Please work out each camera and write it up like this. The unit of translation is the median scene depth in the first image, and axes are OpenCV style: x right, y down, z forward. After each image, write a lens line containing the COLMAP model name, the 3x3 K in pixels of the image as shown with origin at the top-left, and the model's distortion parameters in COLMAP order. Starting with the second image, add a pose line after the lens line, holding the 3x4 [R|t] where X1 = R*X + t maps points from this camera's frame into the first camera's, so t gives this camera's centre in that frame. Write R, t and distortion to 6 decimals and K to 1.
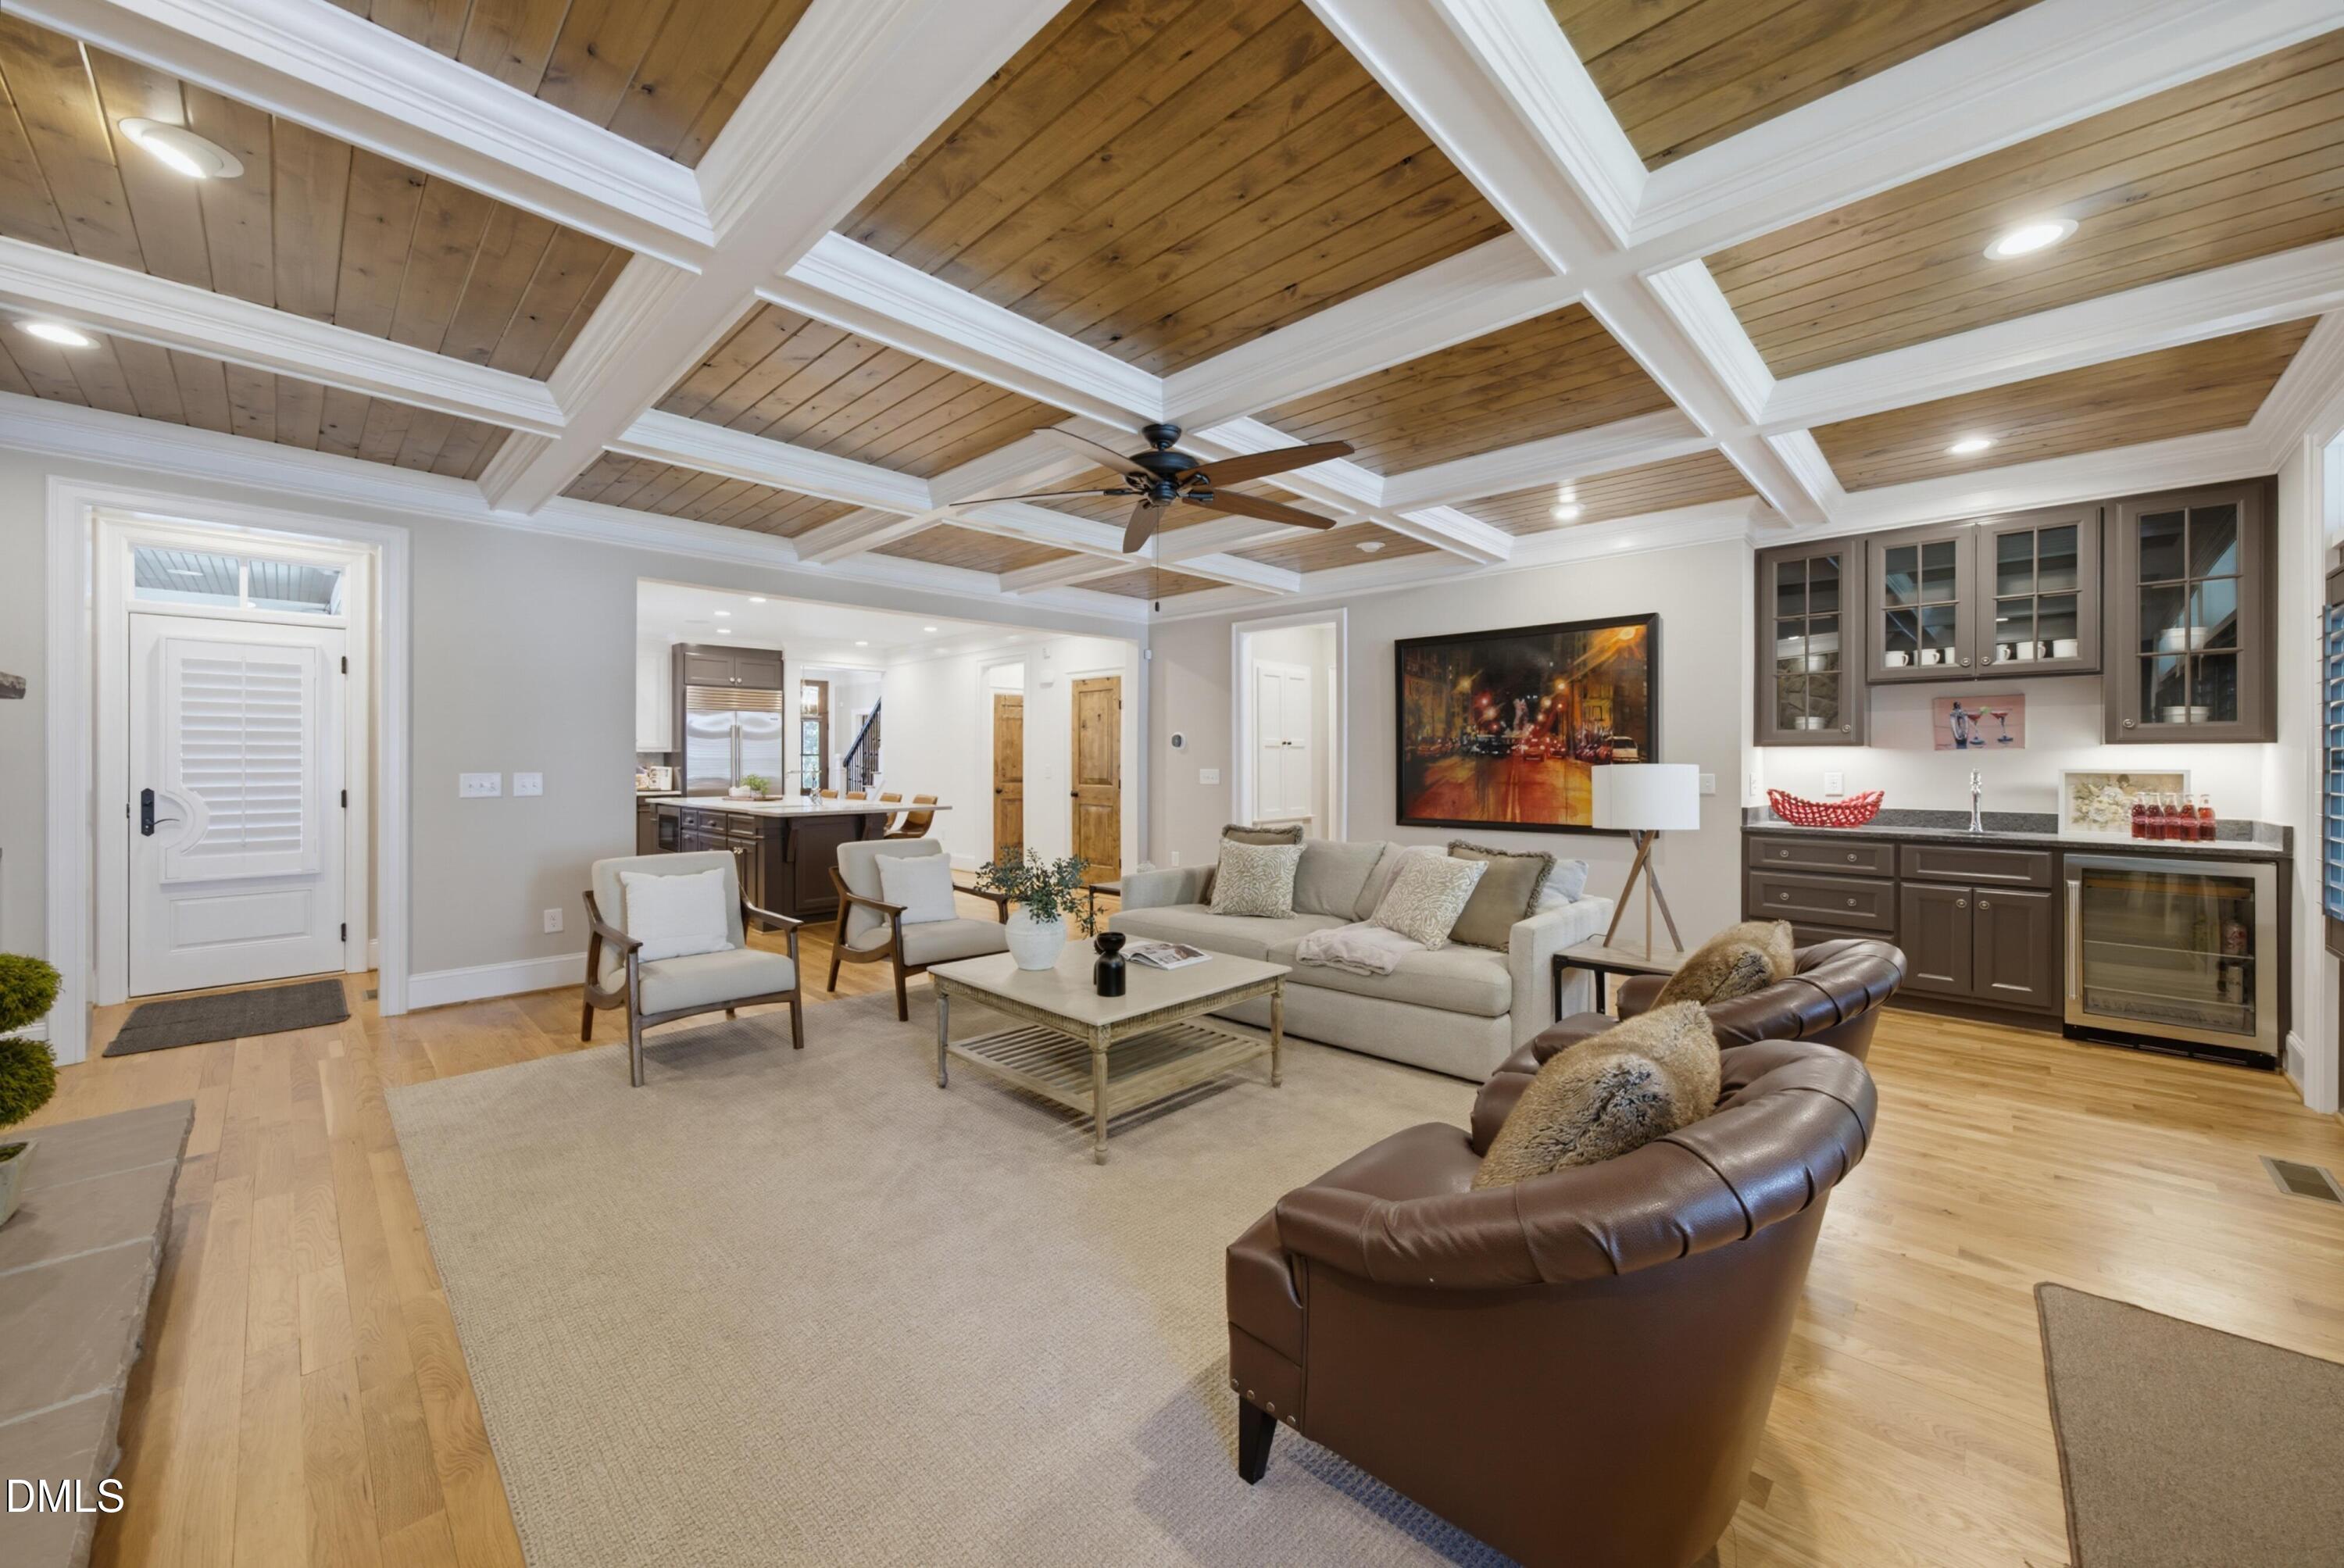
lens RADIAL K [[859.2, 0, 1172.7], [0, 859.2, 762.8], [0, 0, 1]] dist [-0.005483, 0.002036]
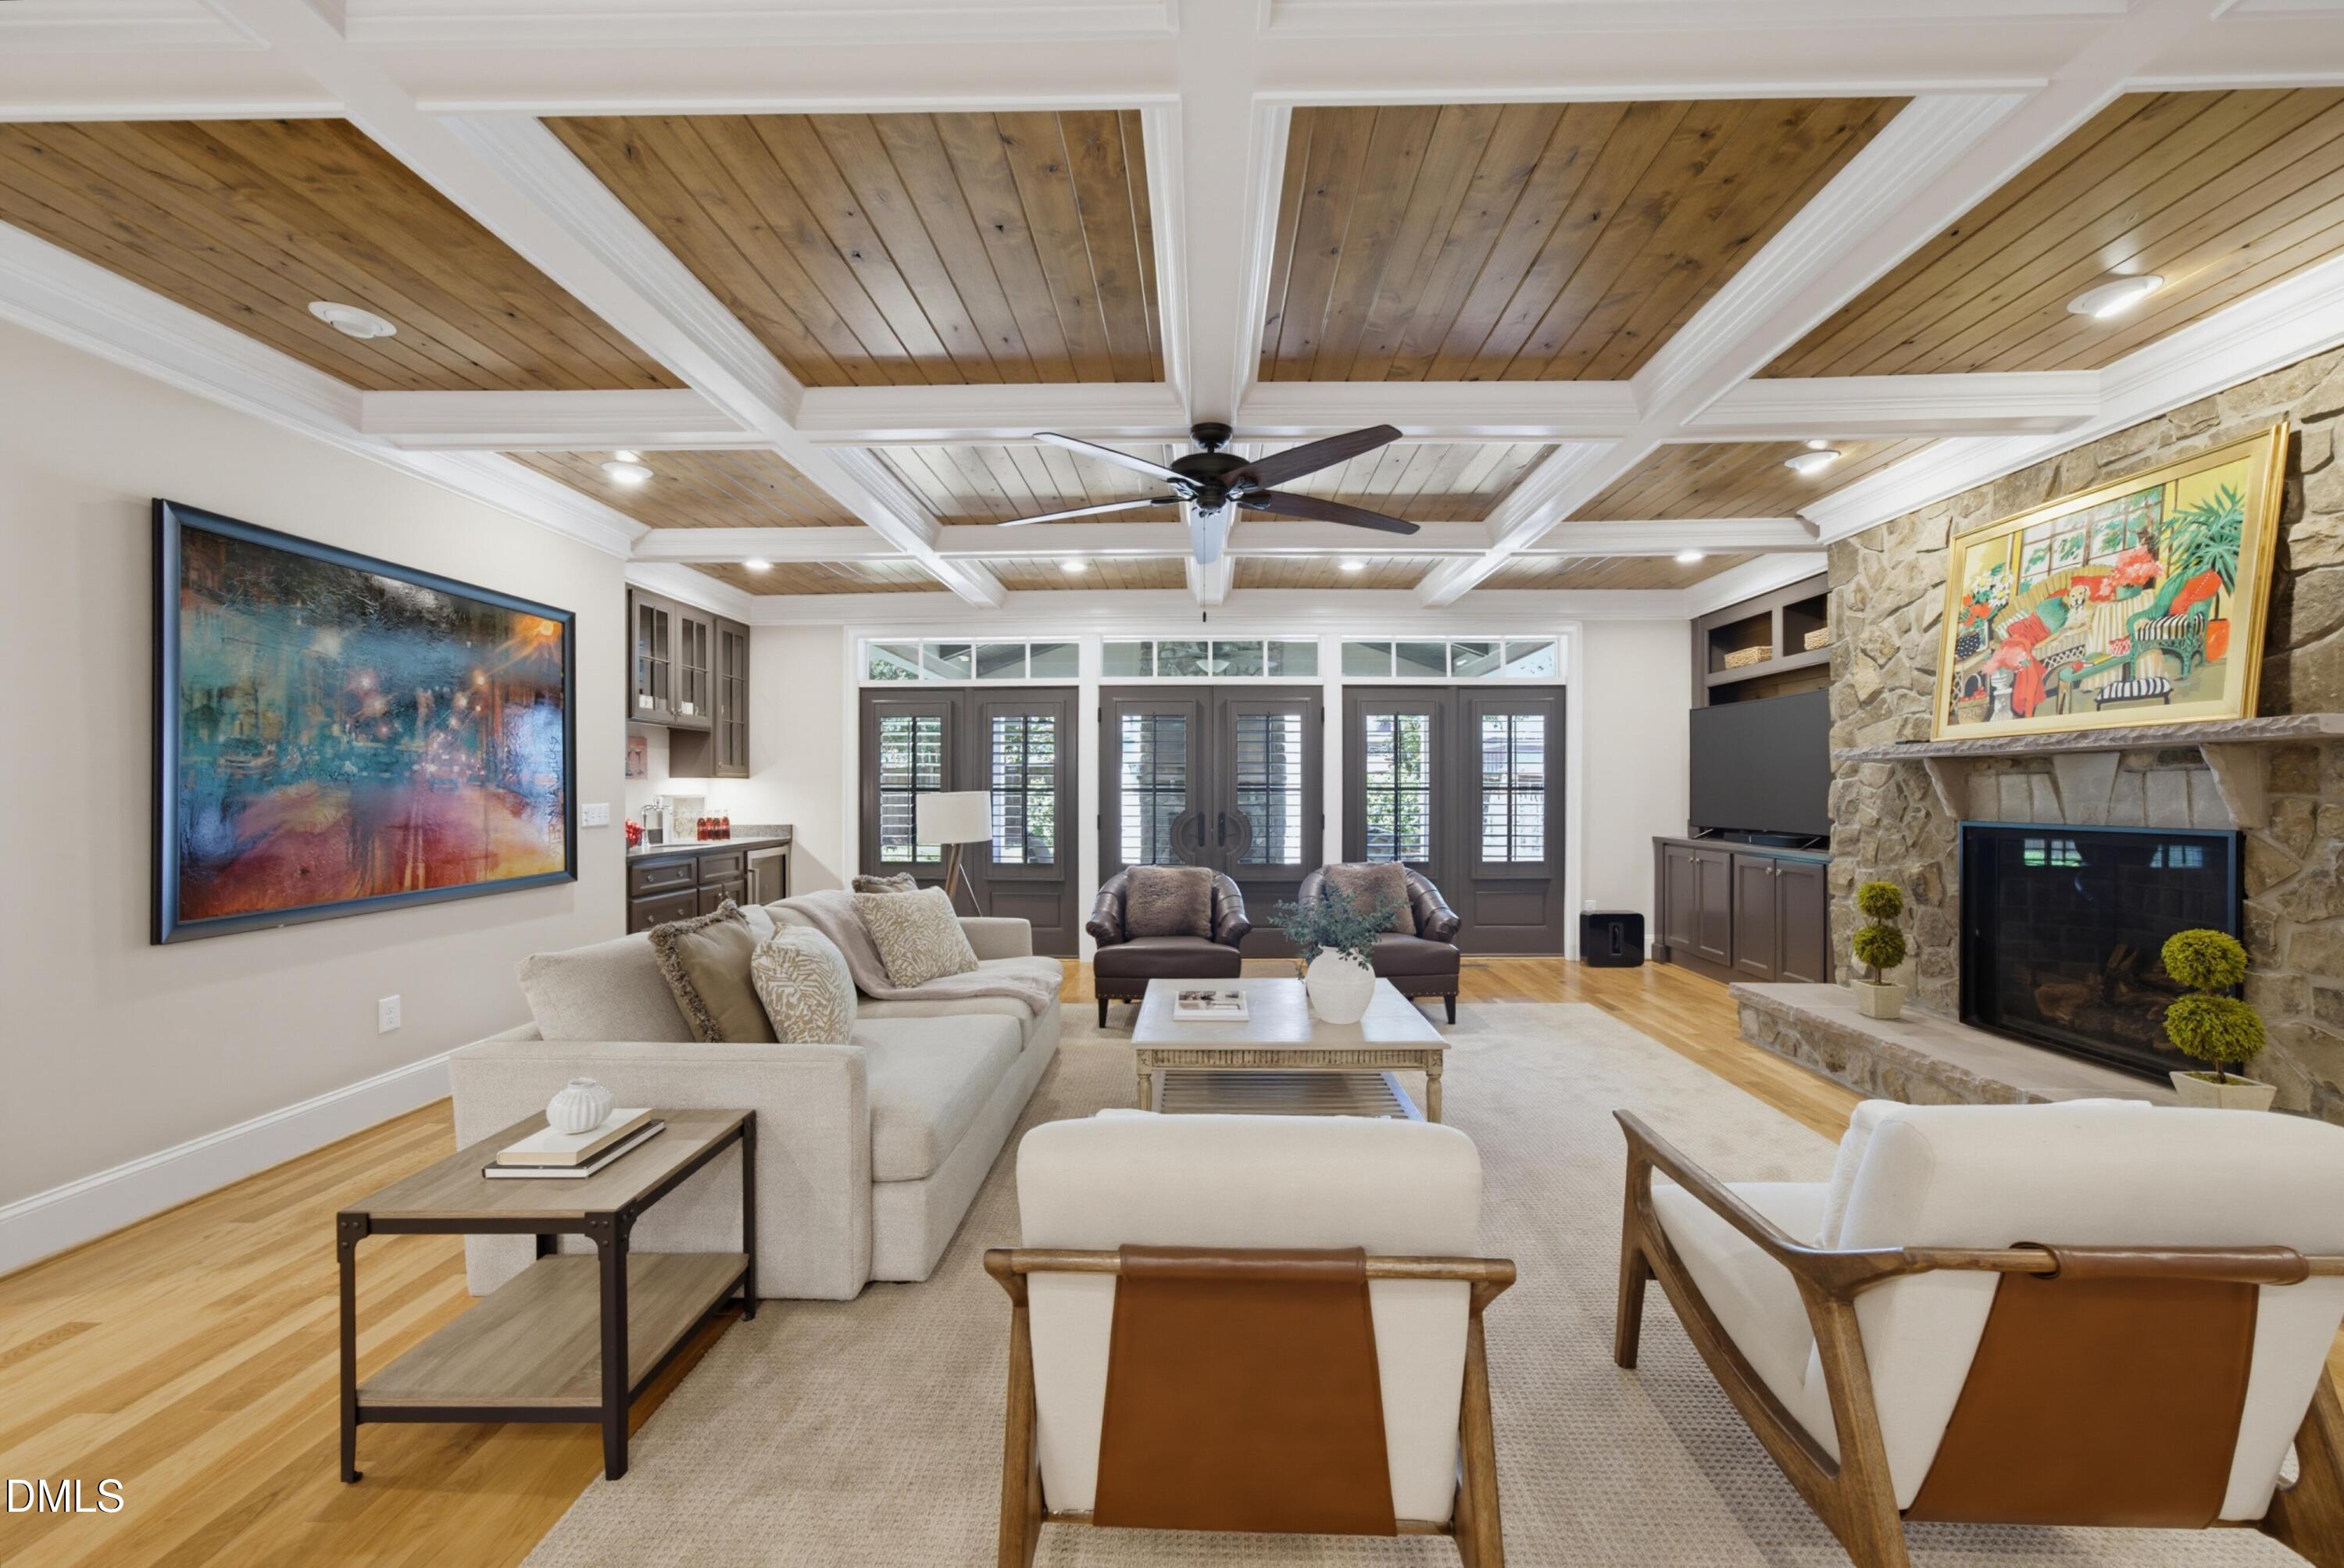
lens RADIAL K [[859.2, 0, 1211.9], [0, 859.2, 793.2], [0, 0, 1]] dist [-0.005483, 0.002036]
pose [[-0.680500, -0.002920, 0.732742, -0.439470], [0.004286, 0.999959, 0.007965, -0.001947], [-0.732735, 0.008561, -0.680460, 1.033733]]
